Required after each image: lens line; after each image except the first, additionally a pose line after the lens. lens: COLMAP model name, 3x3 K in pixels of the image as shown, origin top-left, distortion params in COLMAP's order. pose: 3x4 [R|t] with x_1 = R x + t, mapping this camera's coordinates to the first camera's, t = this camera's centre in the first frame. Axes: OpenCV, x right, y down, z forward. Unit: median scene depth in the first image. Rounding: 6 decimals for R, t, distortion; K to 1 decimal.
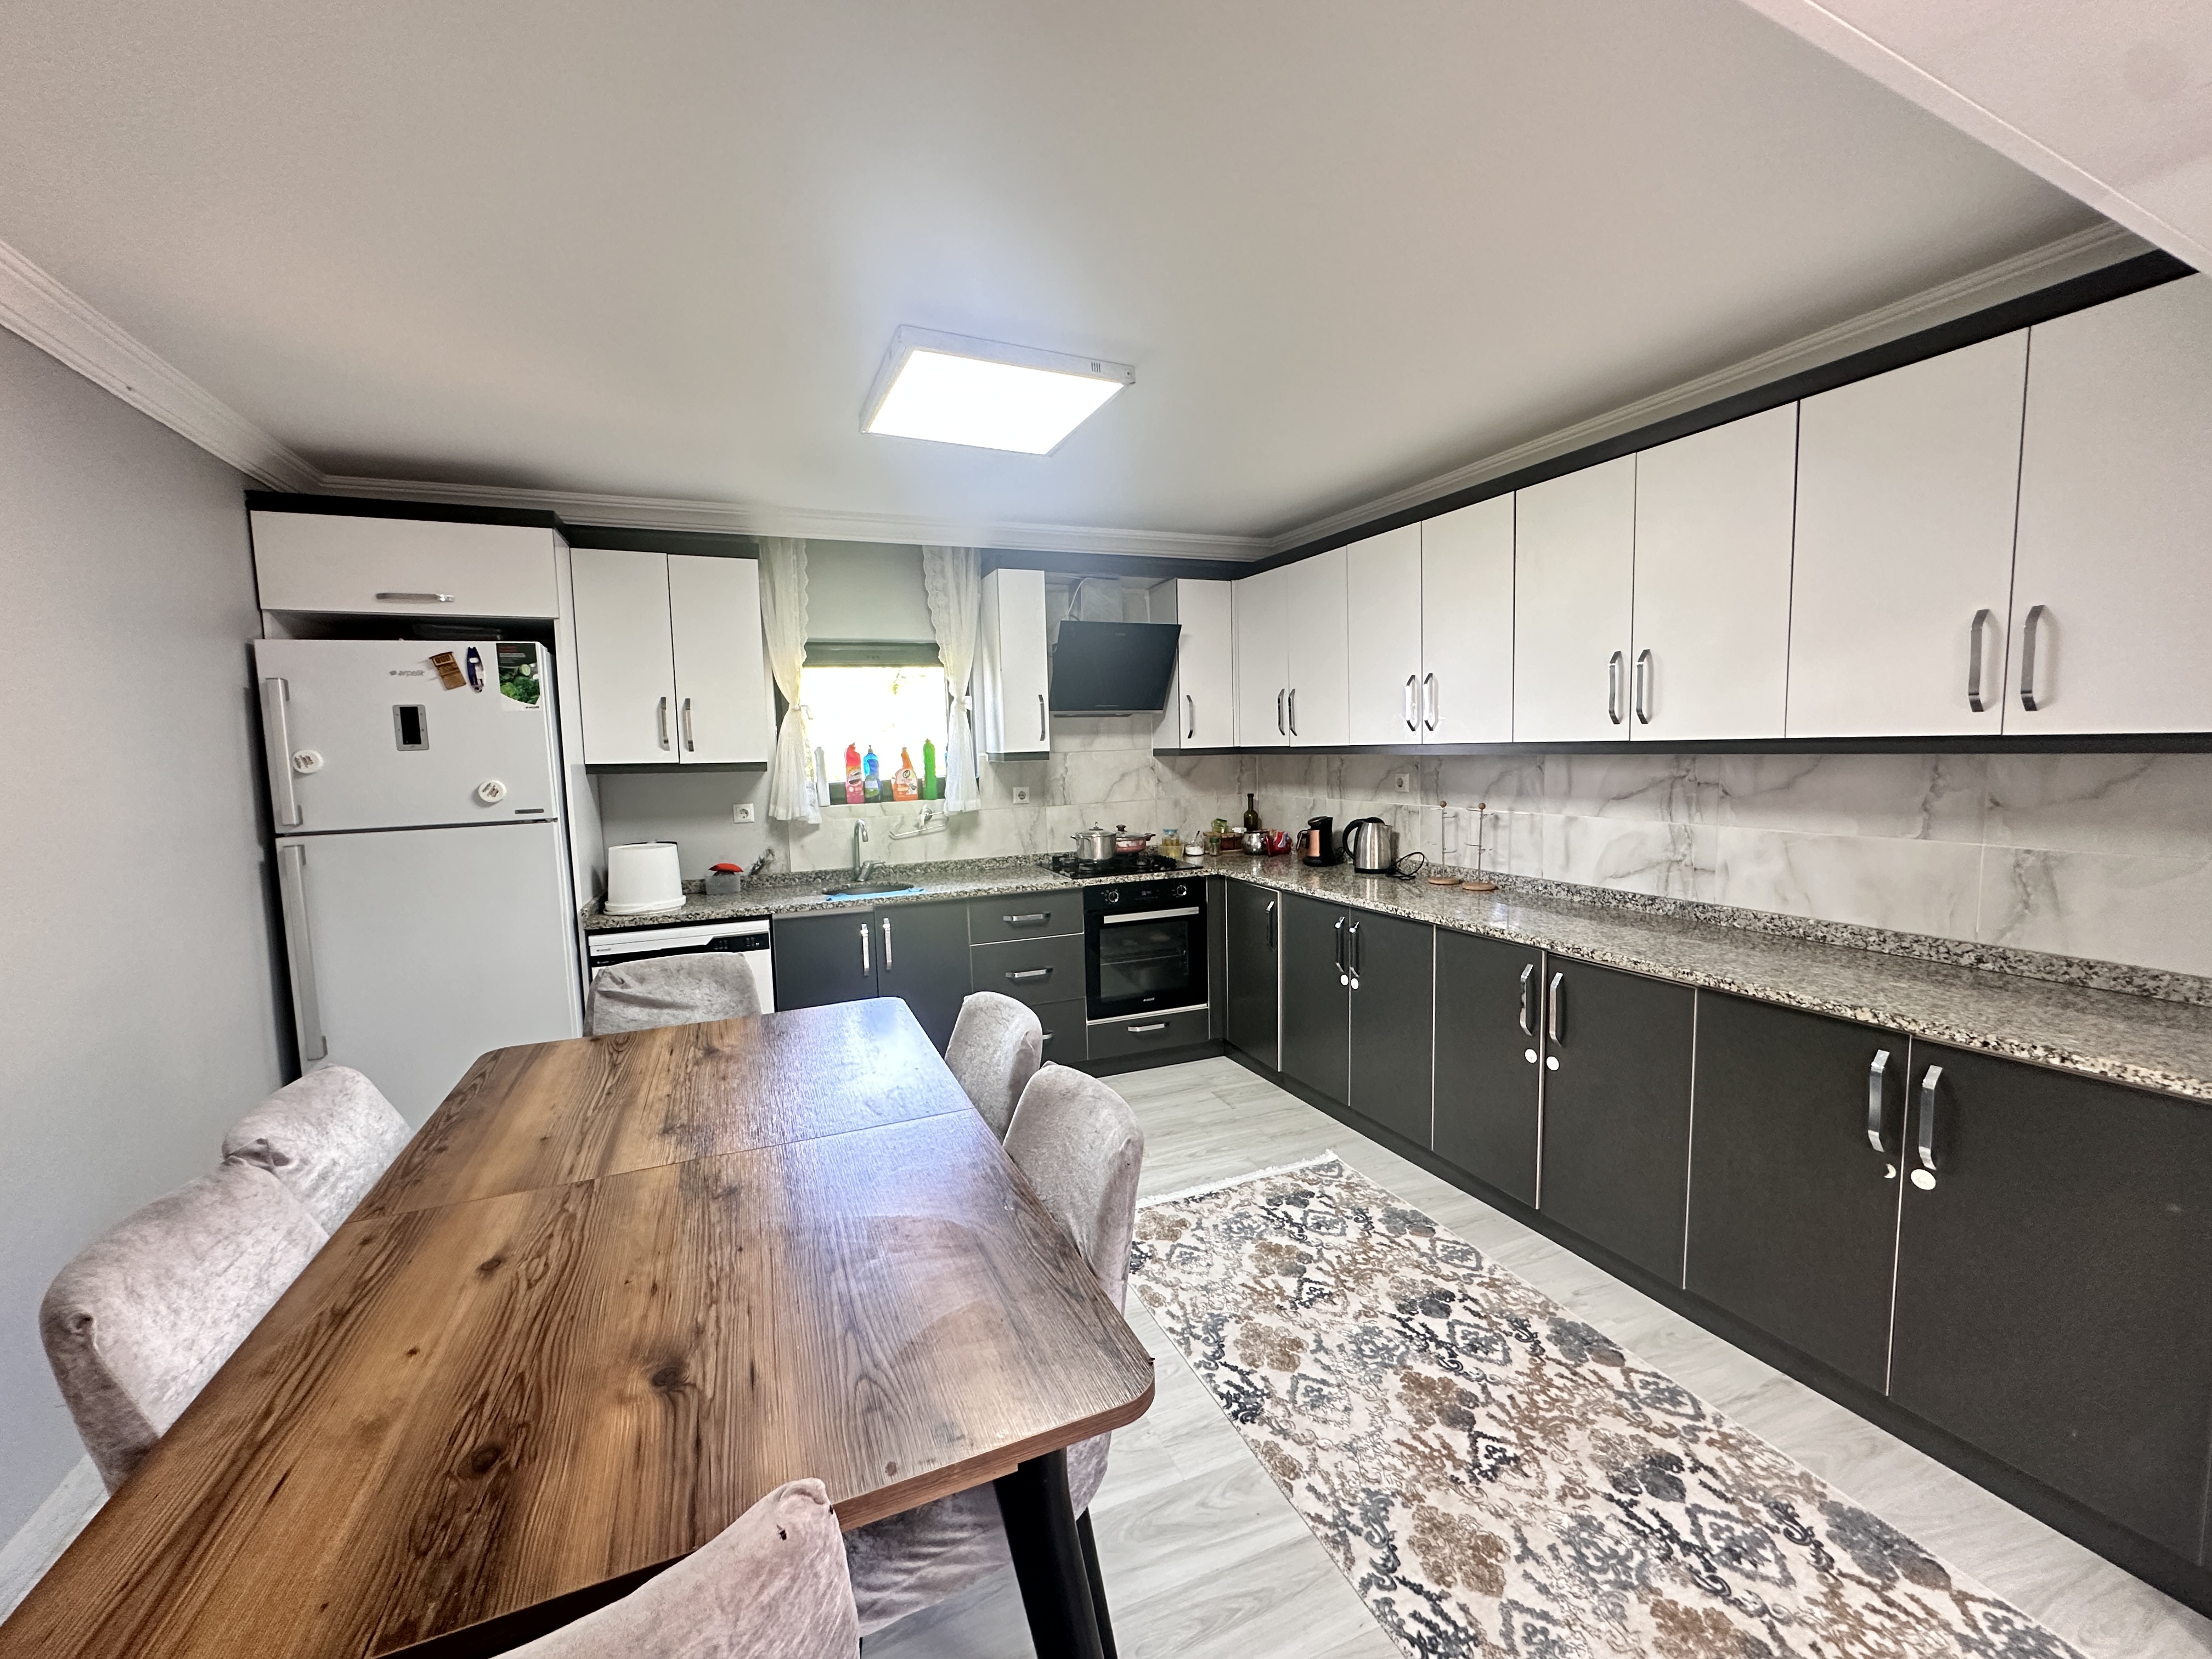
lens RADIAL K [[881.5, 0, 1103.9], [0, 881.5, 825.6], [0, 0, 1]] dist [-0.007365, 0.000612]
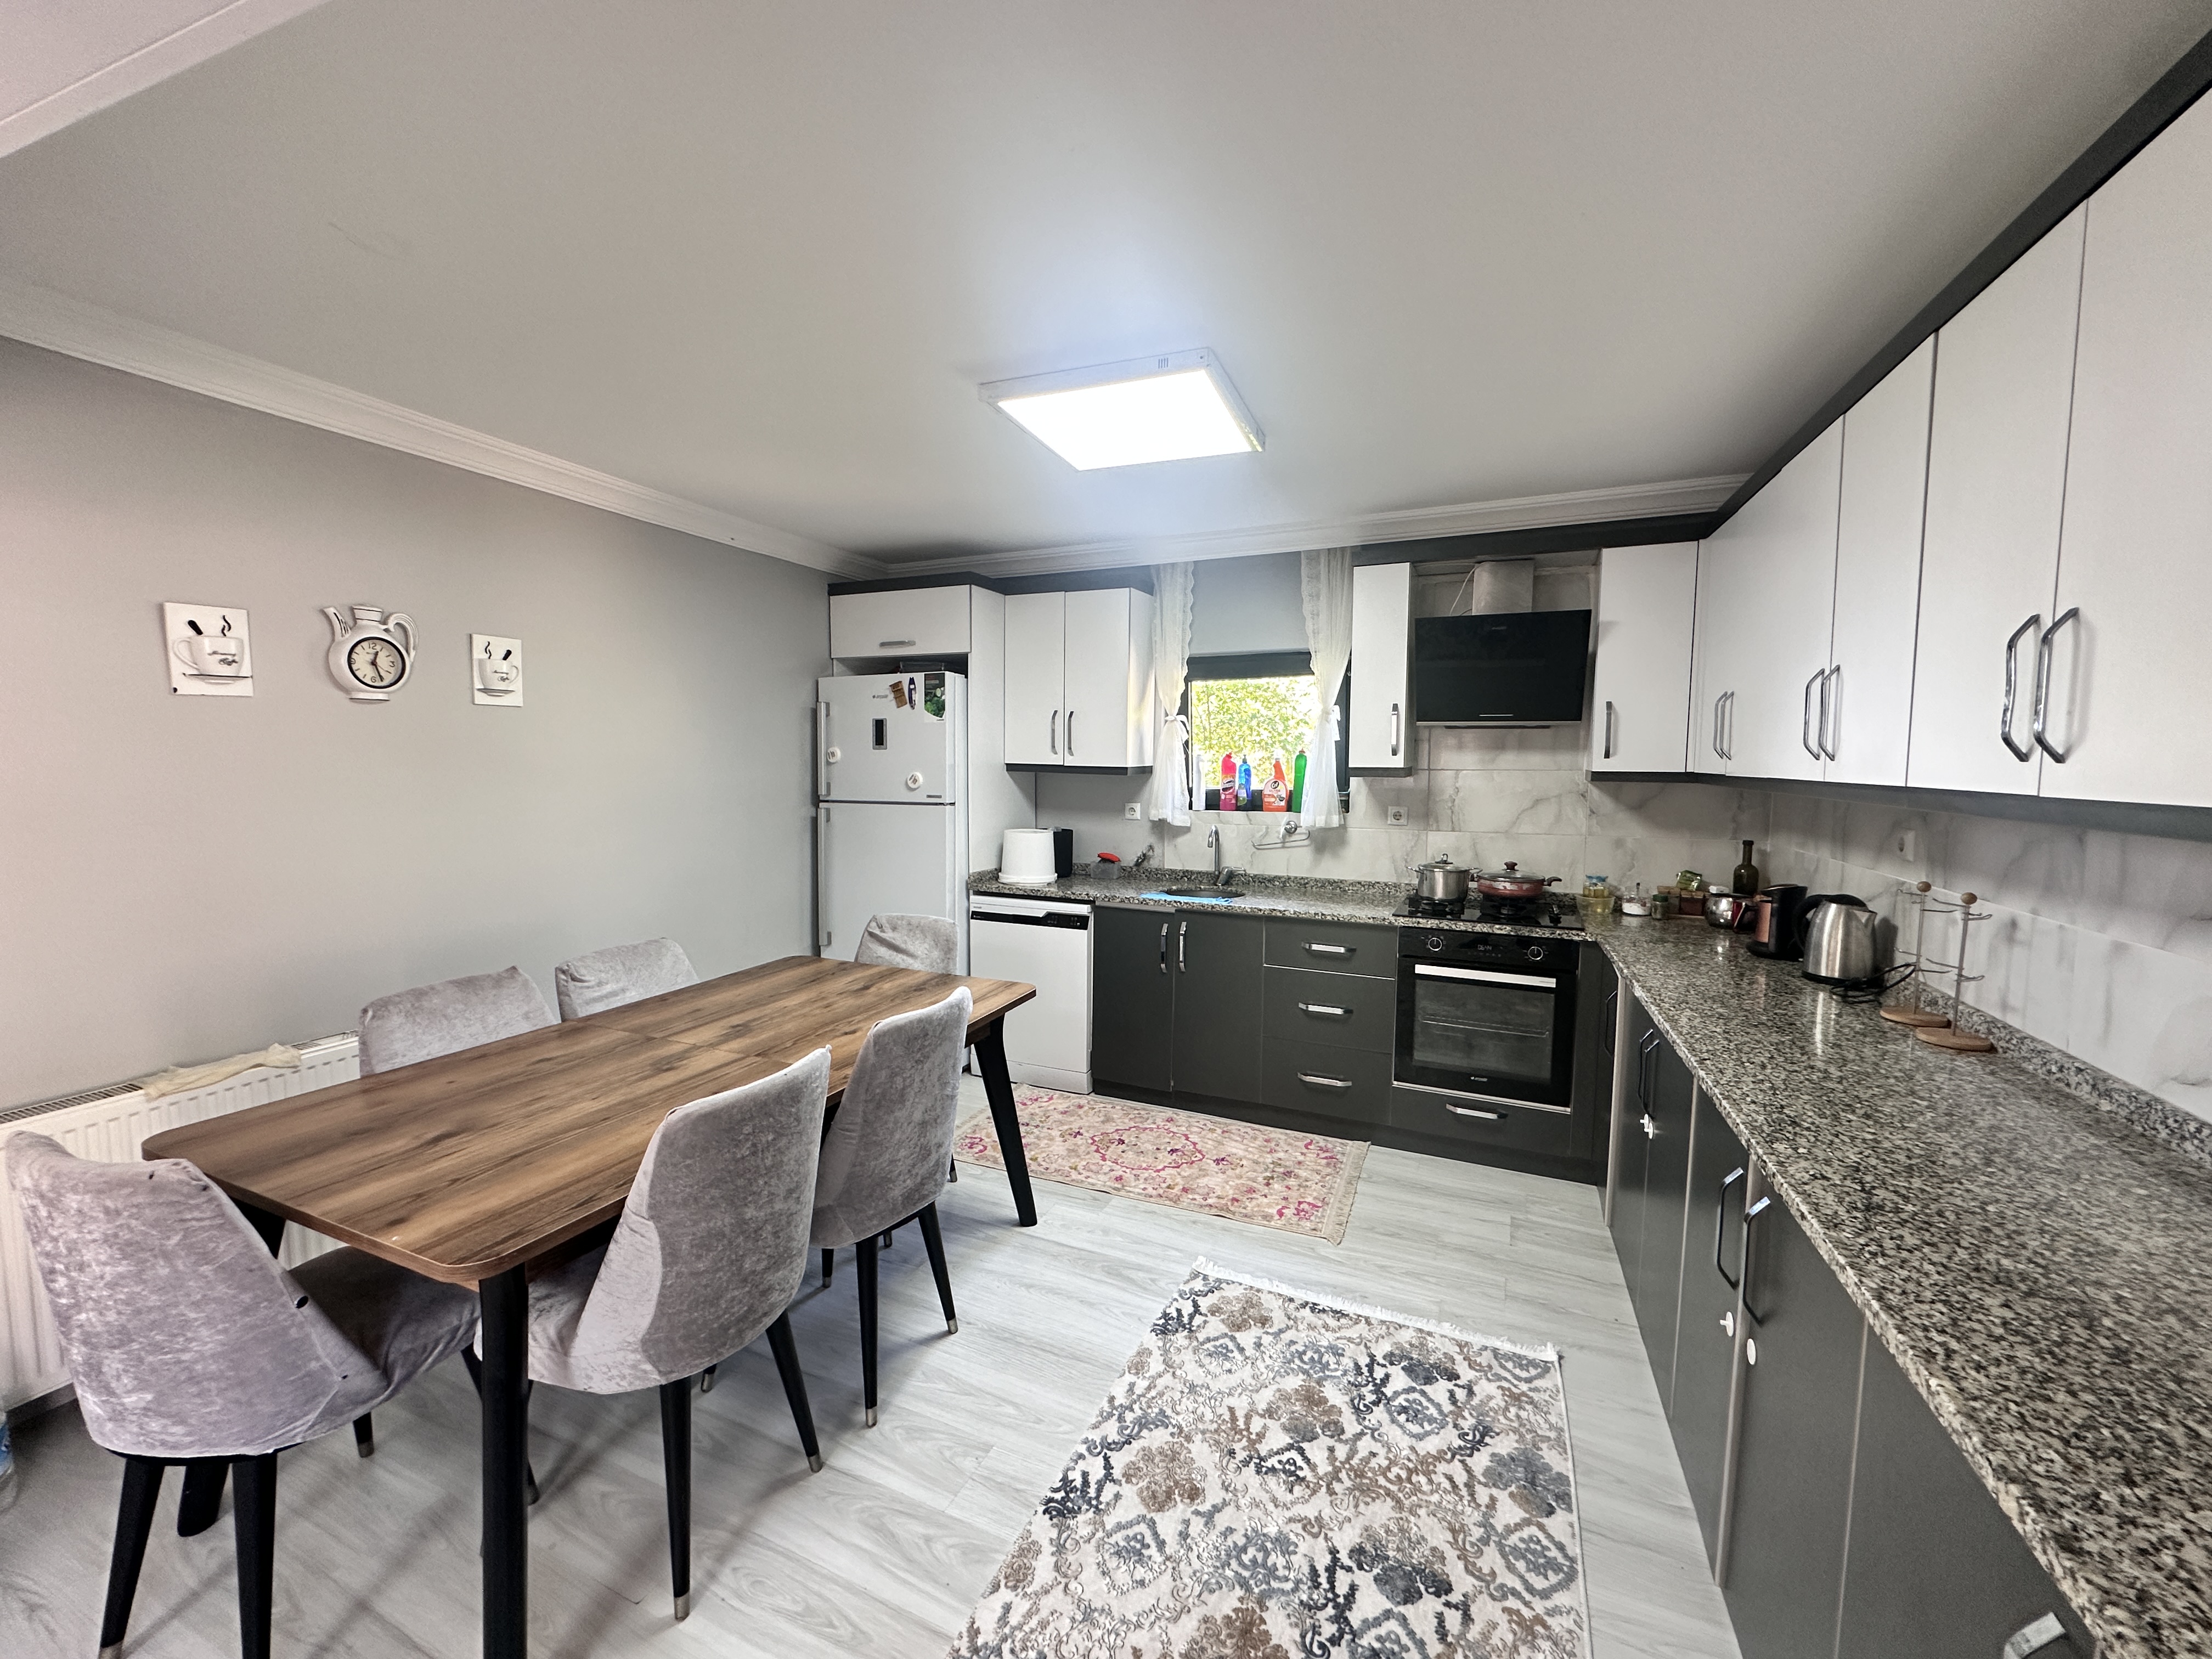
lens RADIAL K [[881.5, 0, 1103.9], [0, 881.5, 825.6], [0, 0, 1]] dist [-0.007365, 0.000612]
pose [[0.687416, 0.088668, -0.720831, 0.492189], [-0.090242, 0.995256, 0.036366, -0.042746], [0.720635, 0.040051, 0.692156, 0.237986]]
